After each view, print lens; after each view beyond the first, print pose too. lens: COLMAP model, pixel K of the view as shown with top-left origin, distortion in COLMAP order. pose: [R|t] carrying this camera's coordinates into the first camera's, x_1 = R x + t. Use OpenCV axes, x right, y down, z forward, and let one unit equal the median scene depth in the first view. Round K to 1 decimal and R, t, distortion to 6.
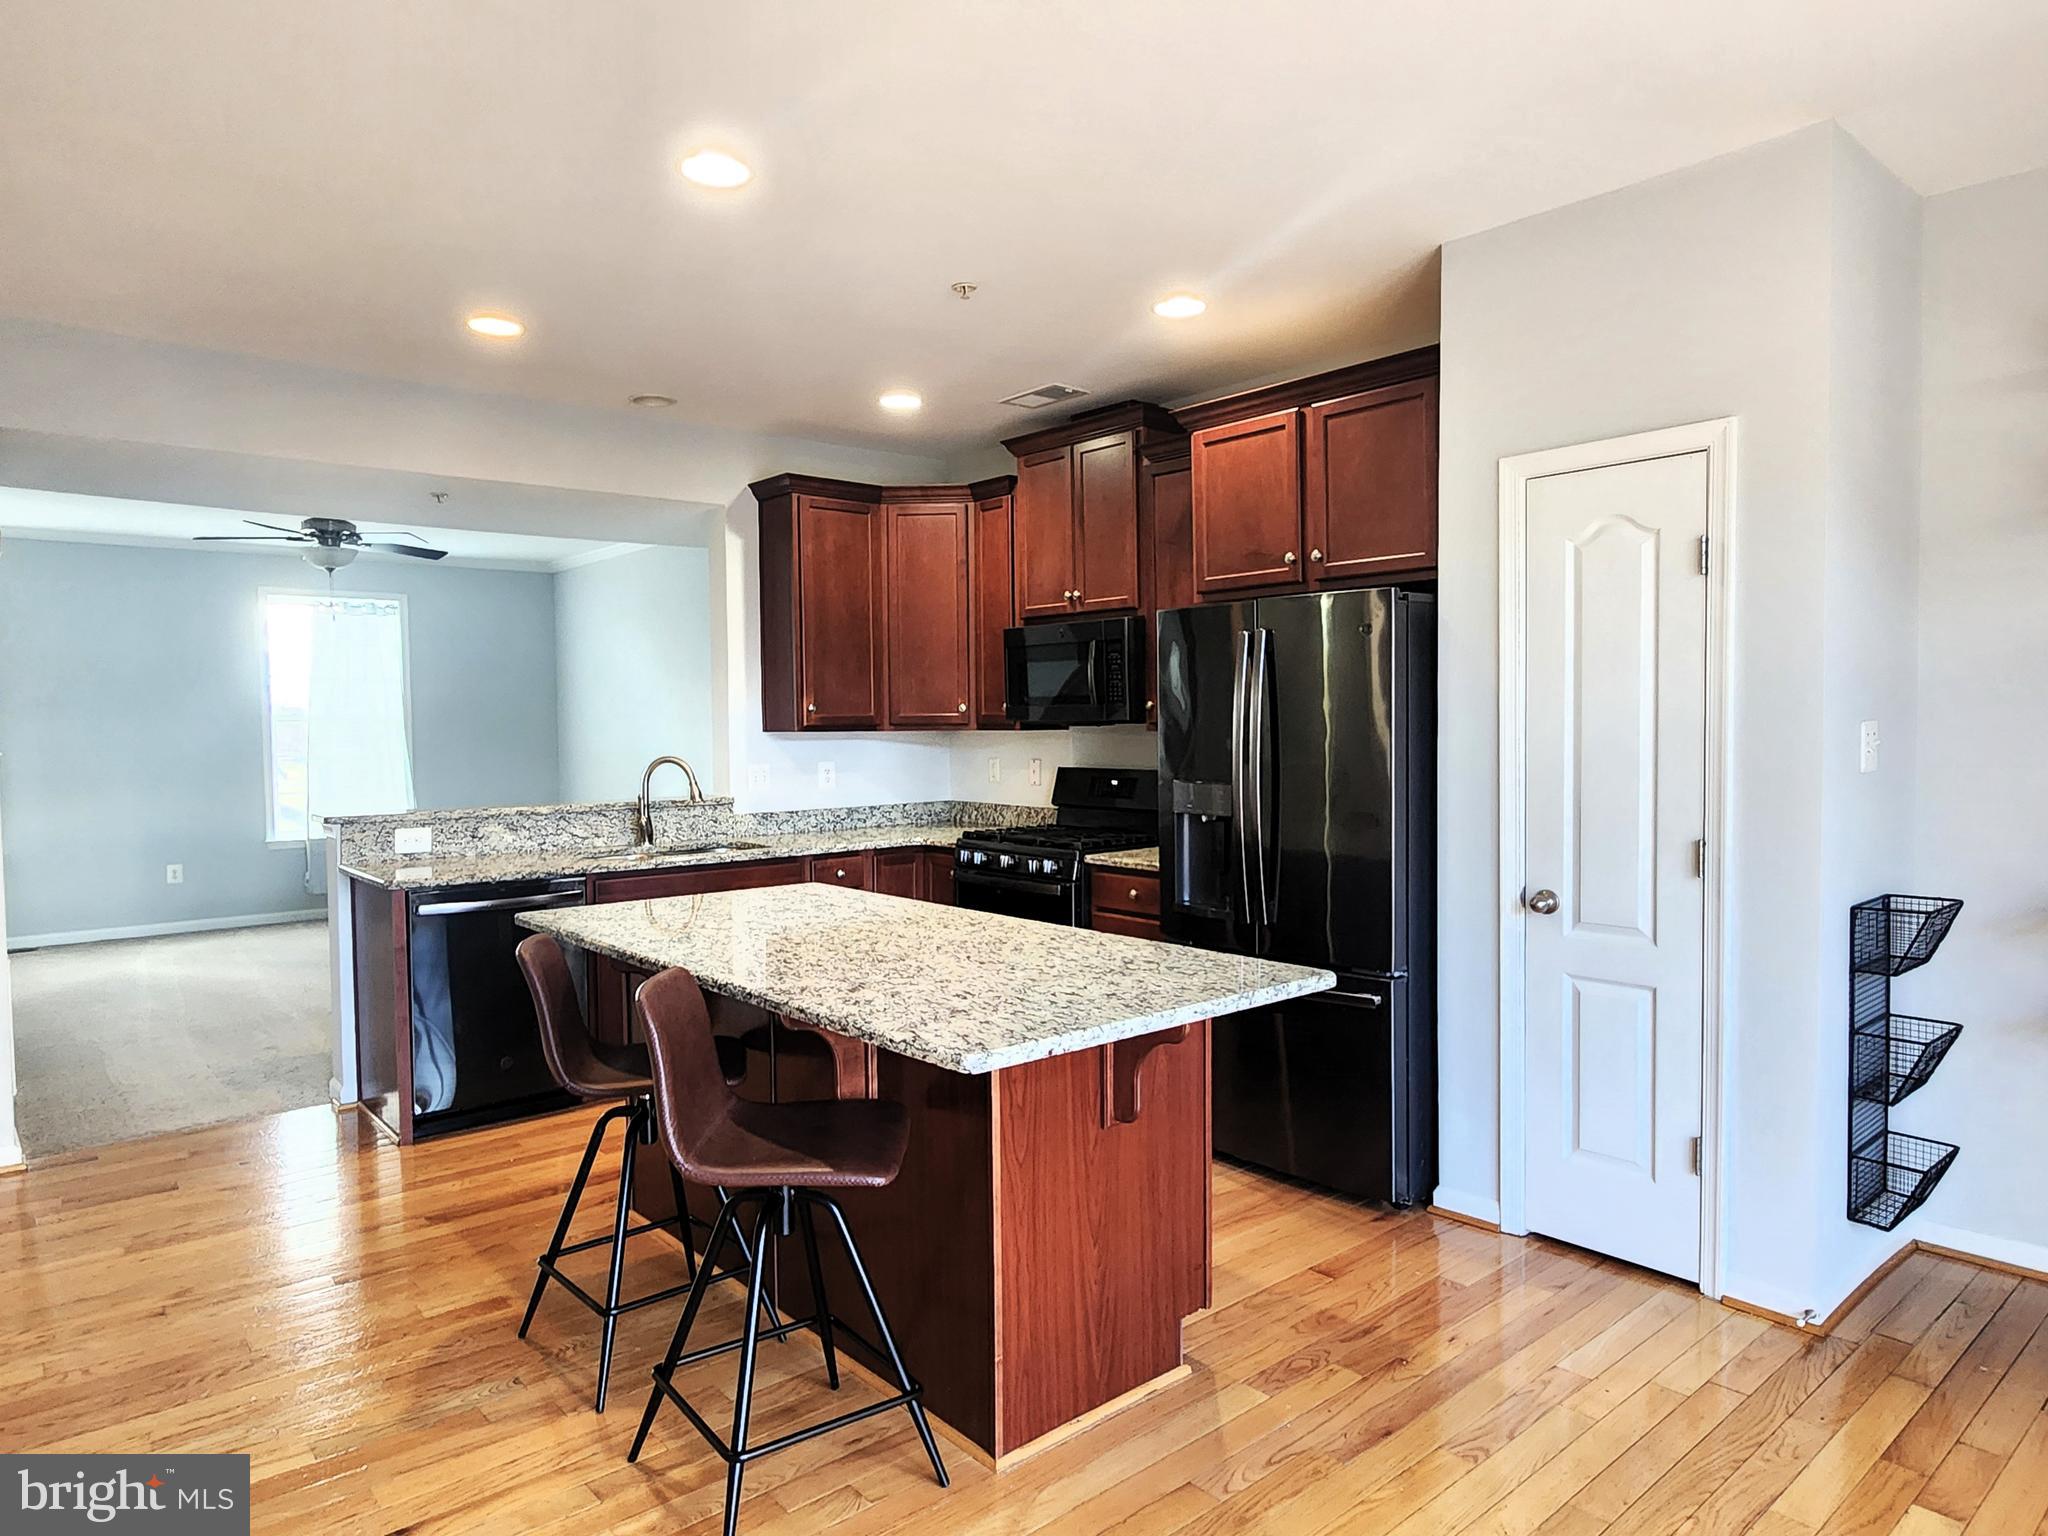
lens RADIAL K [[1254.3, 0, 1031.7], [0, 1254.3, 772.6], [0, 0, 1]] dist [-0.001904, -0.003149]
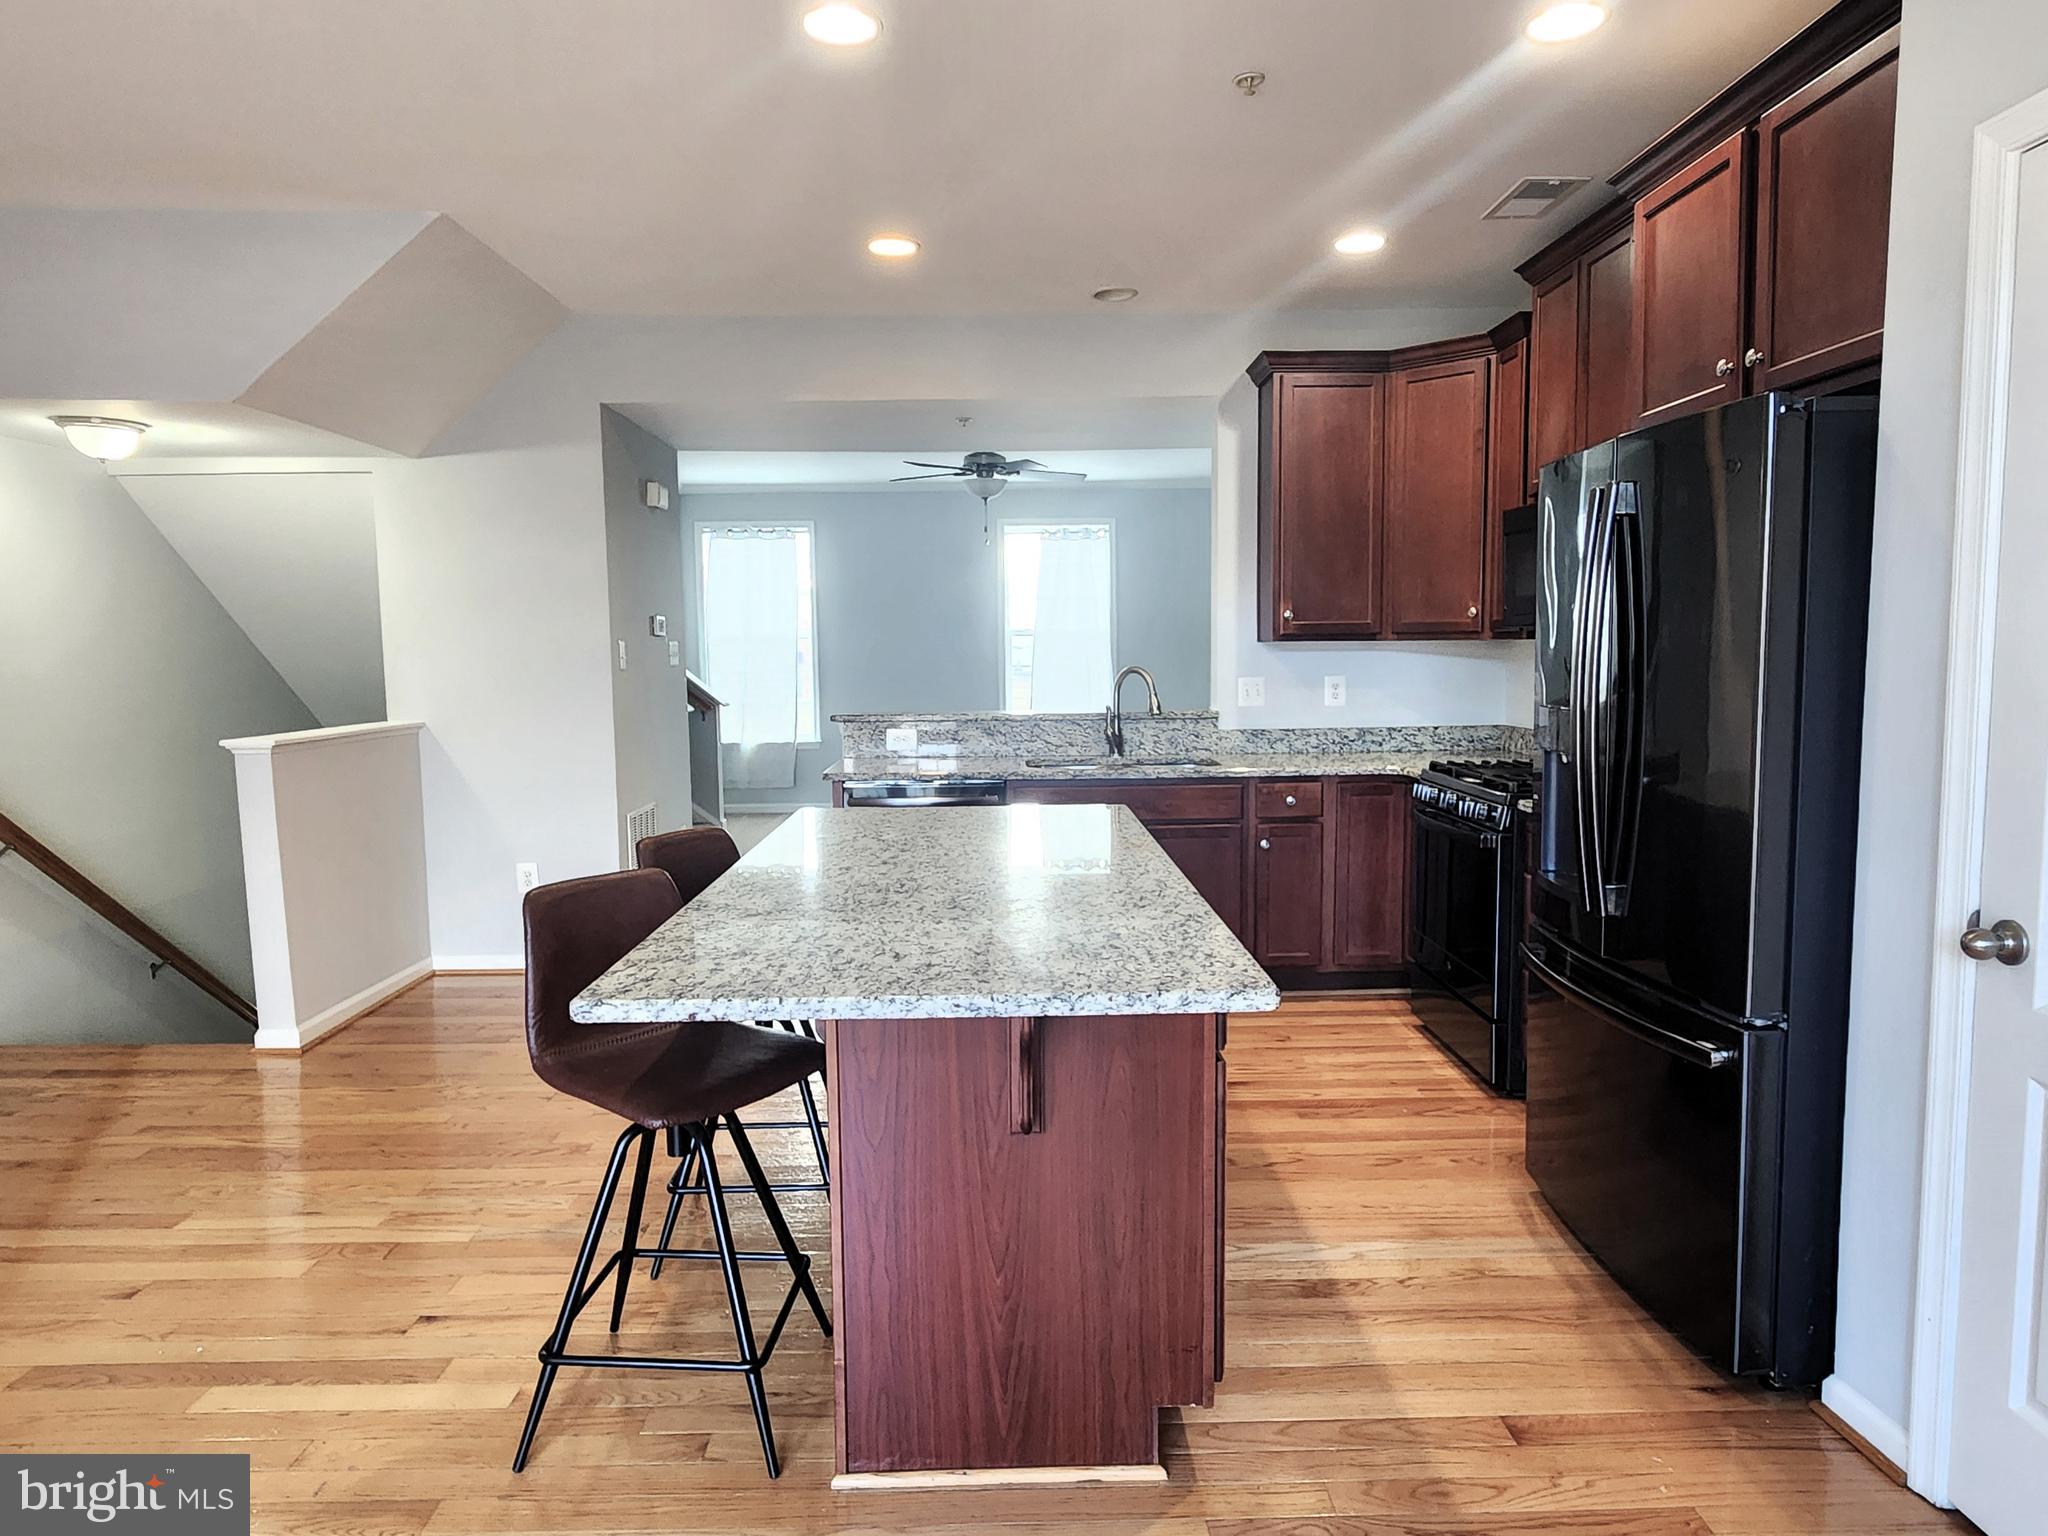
lens RADIAL K [[1254.3, 0, 1028.1], [0, 1254.3, 766.4], [0, 0, 1]] dist [-0.001904, -0.003149]
pose [[0.770887, 0.061321, -0.634013, 0.268002], [-0.022525, 0.997357, 0.069076, -0.001007], [0.636573, -0.038968, 0.770231, 0.196971]]
